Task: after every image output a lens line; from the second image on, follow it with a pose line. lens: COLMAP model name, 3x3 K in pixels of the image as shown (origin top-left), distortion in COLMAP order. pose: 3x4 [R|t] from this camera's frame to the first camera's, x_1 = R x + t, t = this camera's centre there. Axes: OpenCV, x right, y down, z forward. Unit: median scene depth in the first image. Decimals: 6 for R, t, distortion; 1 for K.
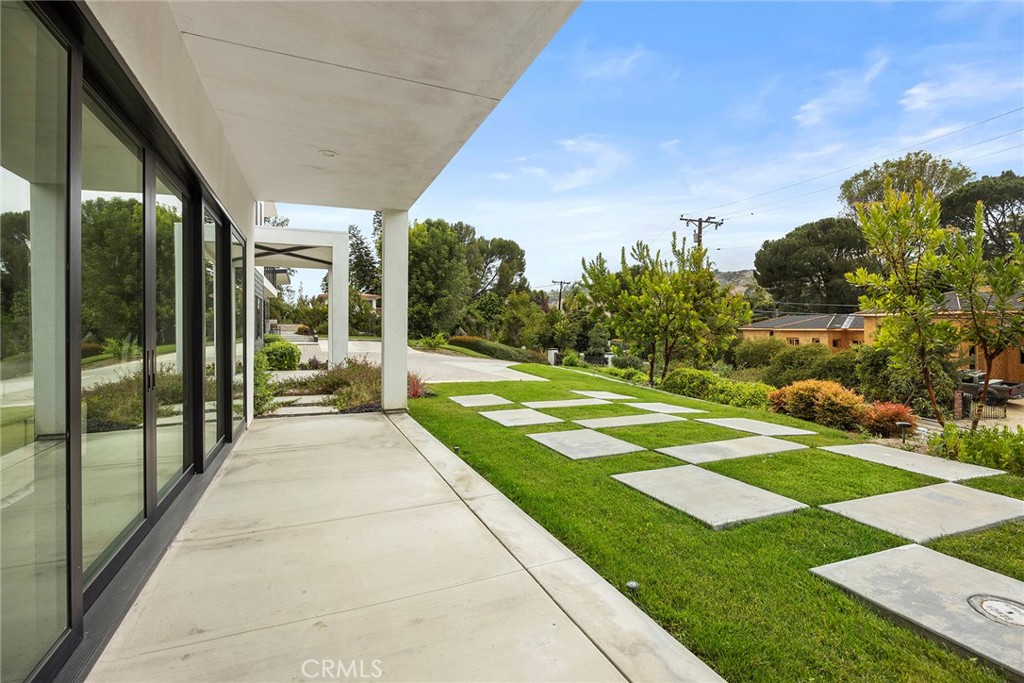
lens RADIAL K [[480.4, 0, 510.8], [0, 480.4, 323.7], [0, 0, 1]] dist [-0.000891, -0.000173]
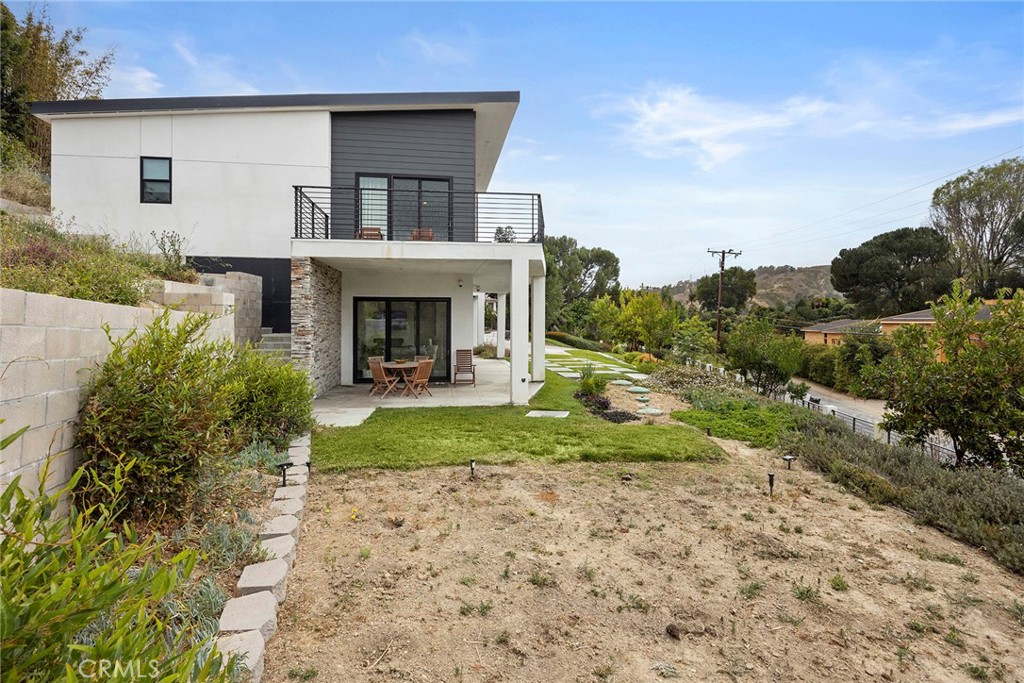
lens RADIAL K [[480.4, 0, 510.8], [0, 480.4, 323.7], [0, 0, 1]] dist [-0.000891, -0.000173]
pose [[0.970906, 0.017131, -0.238848, 0.064893], [-0.013842, 0.999785, 0.015442, -0.010646], [0.239061, -0.011687, 0.970934, -0.233043]]
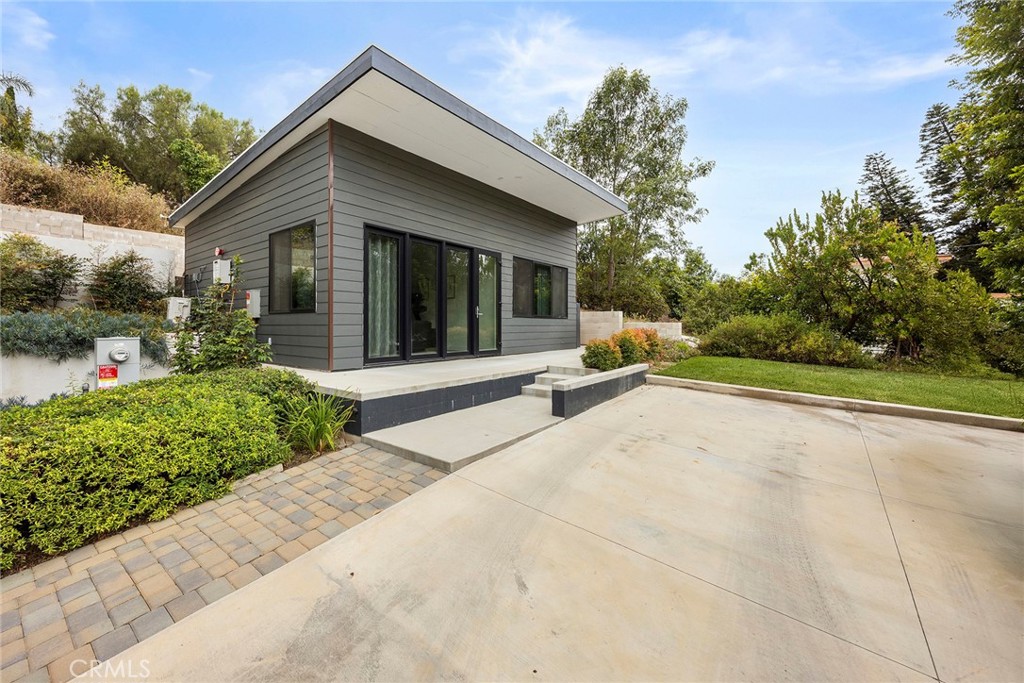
lens RADIAL K [[405.8, 0, 511.6], [0, 405.8, 325.7], [0, 0, 1]] dist [0.000213, 0.000013]
pose [[0.489898, 0.010758, -0.871713, -0.091431], [0.000271, 0.999922, 0.012492, 0.000188], [0.871779, -0.006356, 0.489857, 0.304649]]
